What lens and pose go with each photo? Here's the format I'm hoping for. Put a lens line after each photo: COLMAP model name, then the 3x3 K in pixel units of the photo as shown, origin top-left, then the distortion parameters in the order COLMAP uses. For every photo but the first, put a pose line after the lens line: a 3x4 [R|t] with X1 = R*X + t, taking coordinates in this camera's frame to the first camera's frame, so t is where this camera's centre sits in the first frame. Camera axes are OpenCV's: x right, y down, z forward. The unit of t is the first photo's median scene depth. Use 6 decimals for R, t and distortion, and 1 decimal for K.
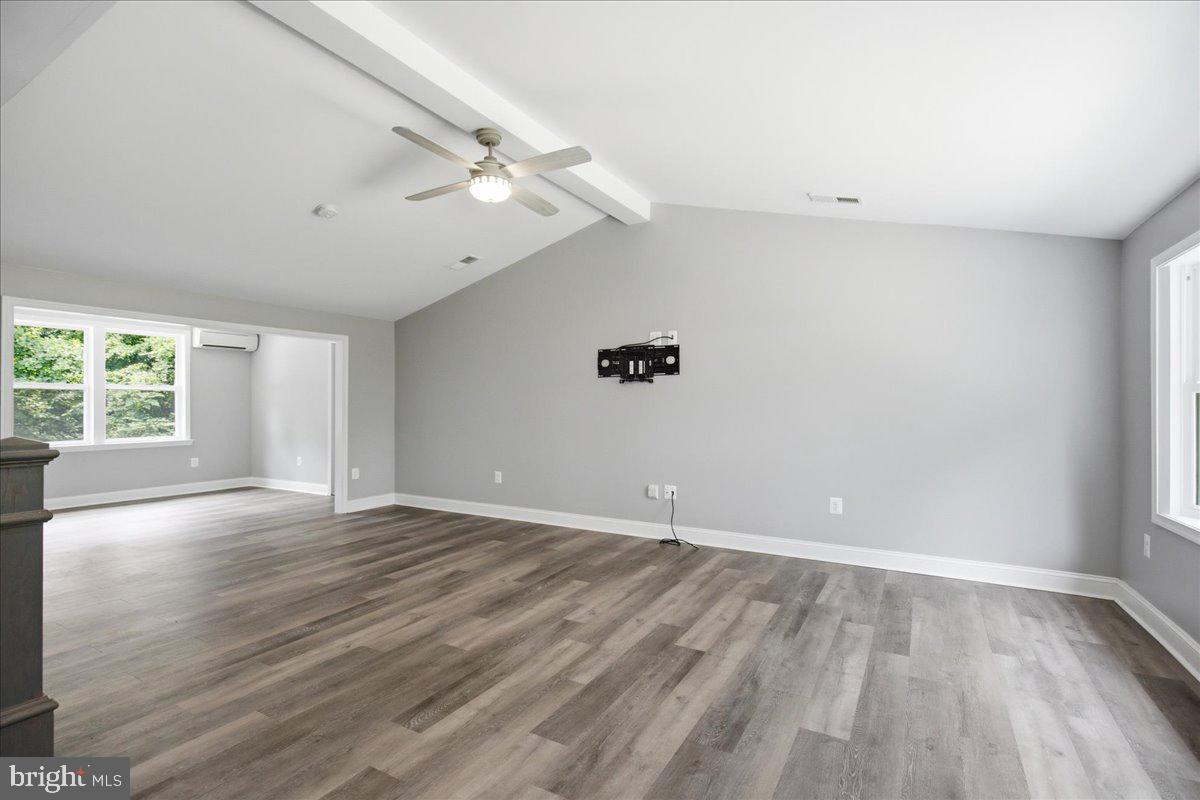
lens RADIAL K [[551.0, 0, 600.7], [0, 551.0, 404.6], [0, 0, 1]] dist [-0.000126, -0.005863]
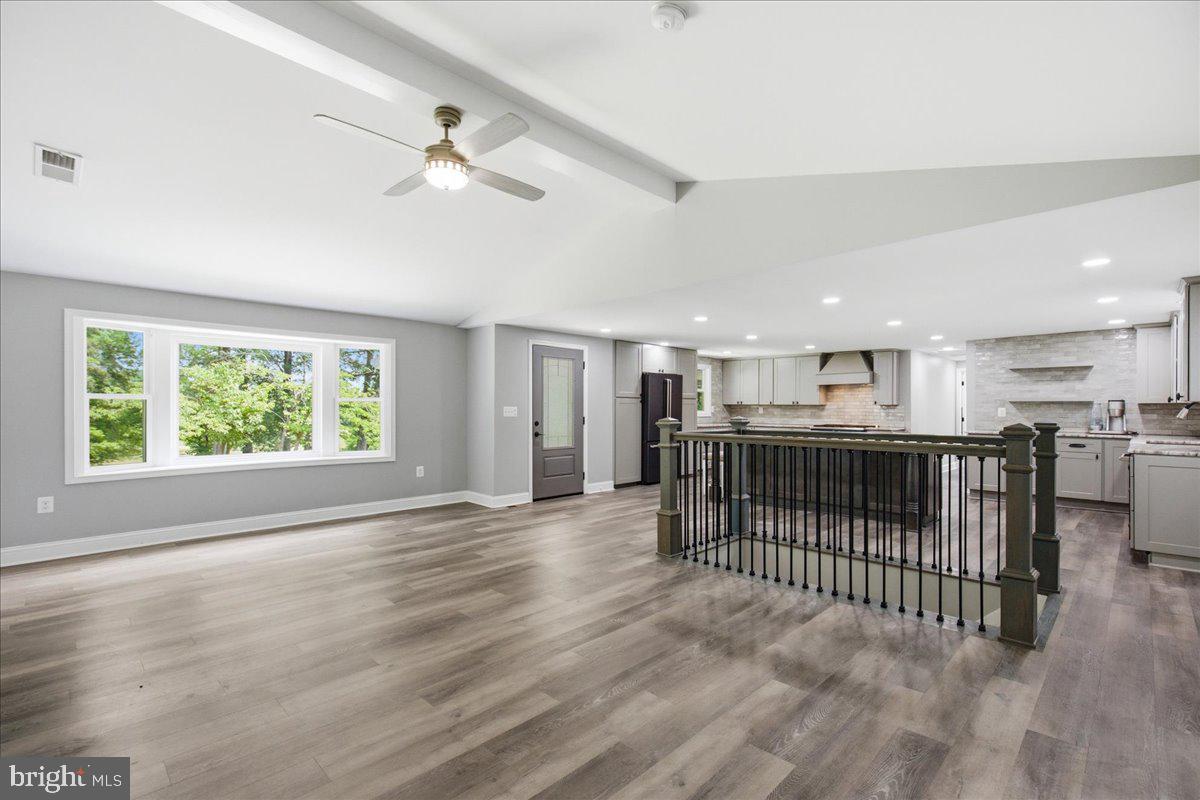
lens RADIAL K [[551.0, 0, 603.1], [0, 551.0, 406.1], [0, 0, 1]] dist [-0.000126, -0.005863]
pose [[-0.968491, -0.000996, 0.249047, -0.689231], [-0.001051, 0.999999, -0.000089, -0.001404], [-0.249047, -0.000347, -0.968491, 1.833515]]
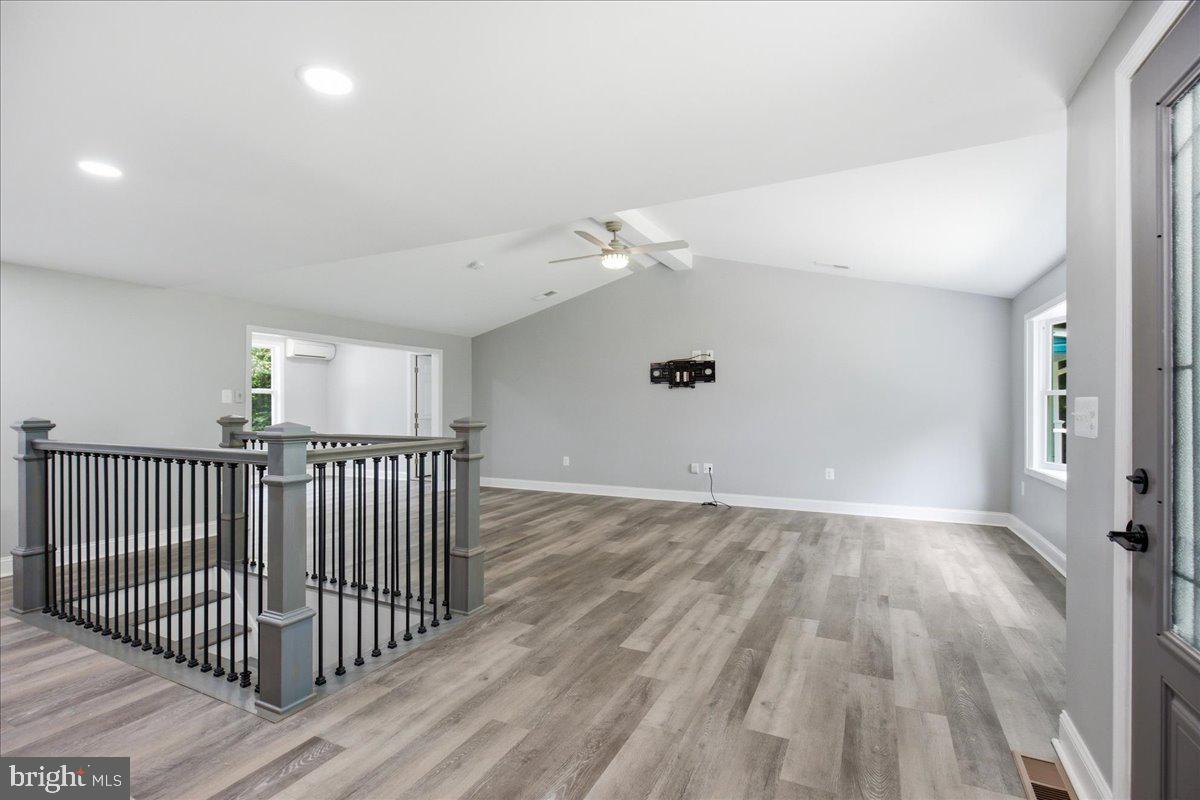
lens RADIAL K [[551.0, 0, 601.2], [0, 551.0, 403.6], [0, 0, 1]] dist [-0.000126, -0.005863]
pose [[0.997740, 0.000761, 0.067192, -0.338561], [-0.000320, 0.999978, -0.006569, 0.011390], [-0.067196, 0.006532, 0.997718, -0.507067]]
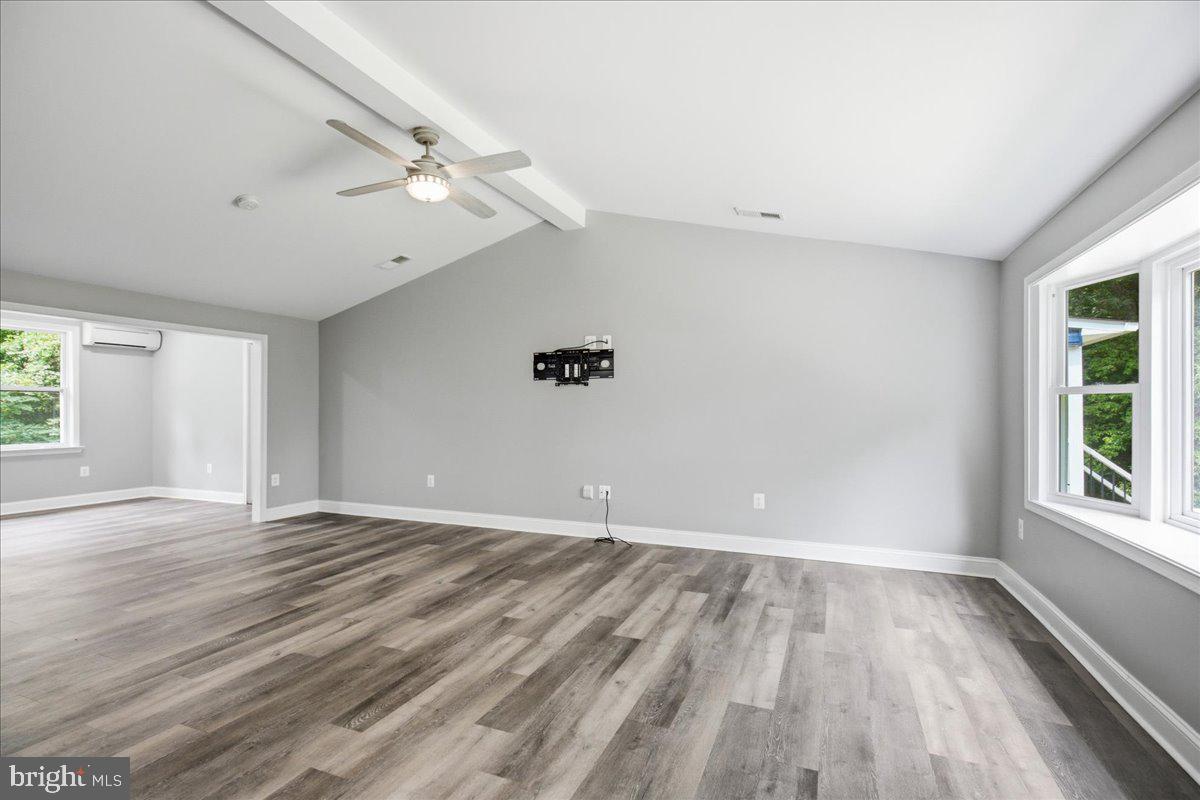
lens RADIAL K [[551.0, 0, 601.2], [0, 551.0, 408.9], [0, 0, 1]] dist [-0.000126, -0.005863]
pose [[0.991849, 0.000941, 0.127419, -0.016459], [-0.000626, 0.999997, -0.002516, 0.009598], [-0.127421, 0.002416, 0.991846, -0.025778]]
